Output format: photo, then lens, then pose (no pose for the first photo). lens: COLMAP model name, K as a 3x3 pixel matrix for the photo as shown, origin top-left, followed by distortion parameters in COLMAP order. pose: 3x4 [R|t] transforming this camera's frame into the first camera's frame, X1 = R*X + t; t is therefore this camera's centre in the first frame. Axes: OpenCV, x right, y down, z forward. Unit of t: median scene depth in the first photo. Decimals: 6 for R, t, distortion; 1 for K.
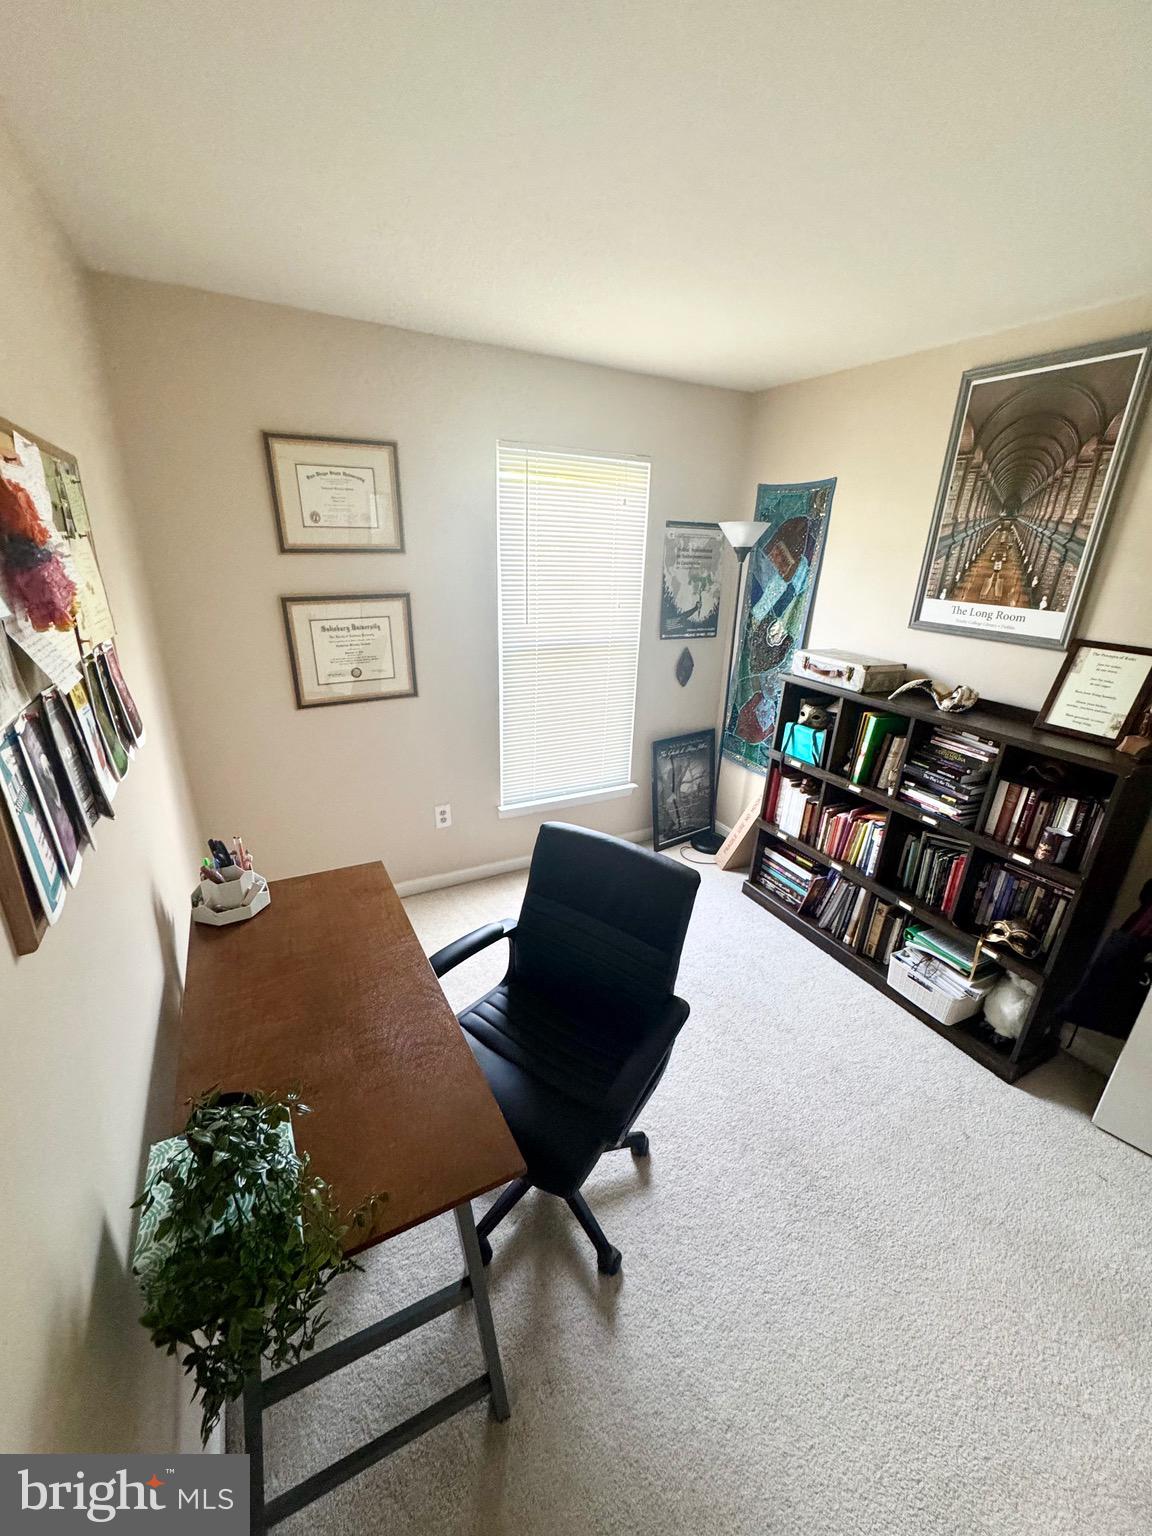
lens RADIAL K [[613.7, 0, 583.4], [0, 613.7, 770.5], [0, 0, 1]] dist [0.014659, 0.000134]
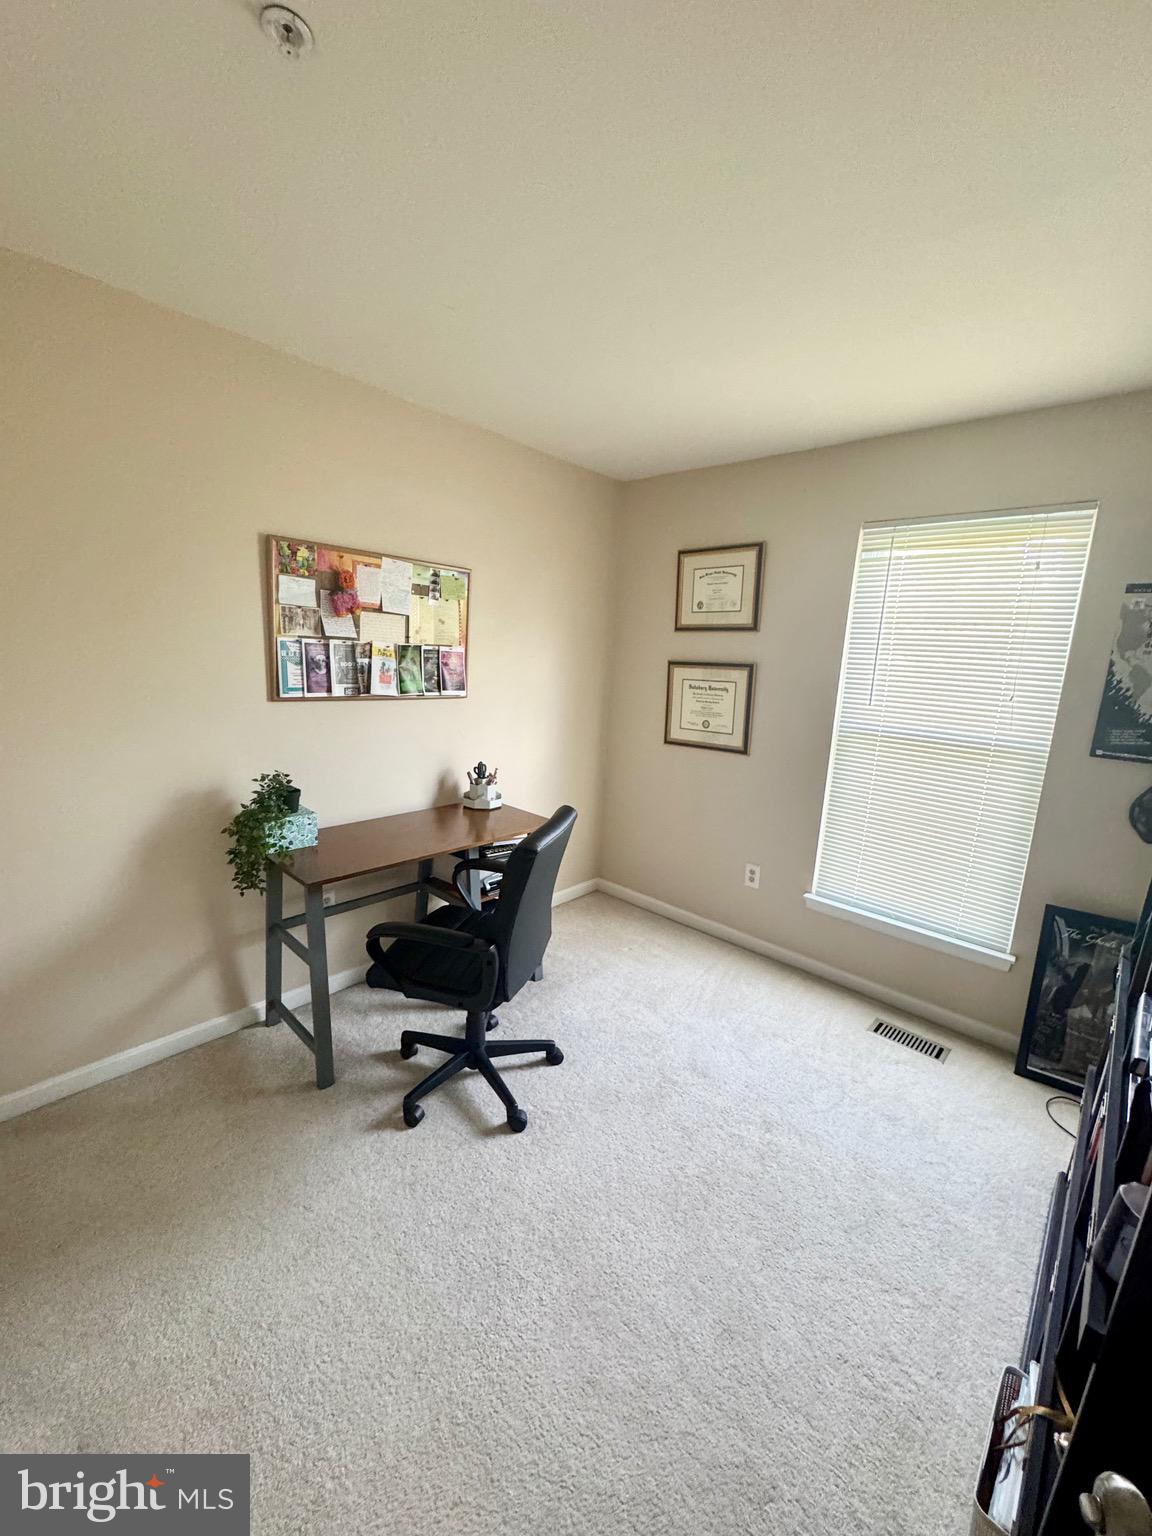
lens RADIAL K [[613.7, 0, 566.3], [0, 613.7, 767.0], [0, 0, 1]] dist [0.014659, 0.000134]
pose [[0.328403, 0.171587, -0.928821, 0.713896], [-0.368639, 0.928659, 0.041217, -0.027582], [0.869630, 0.328864, 0.368228, 0.337411]]
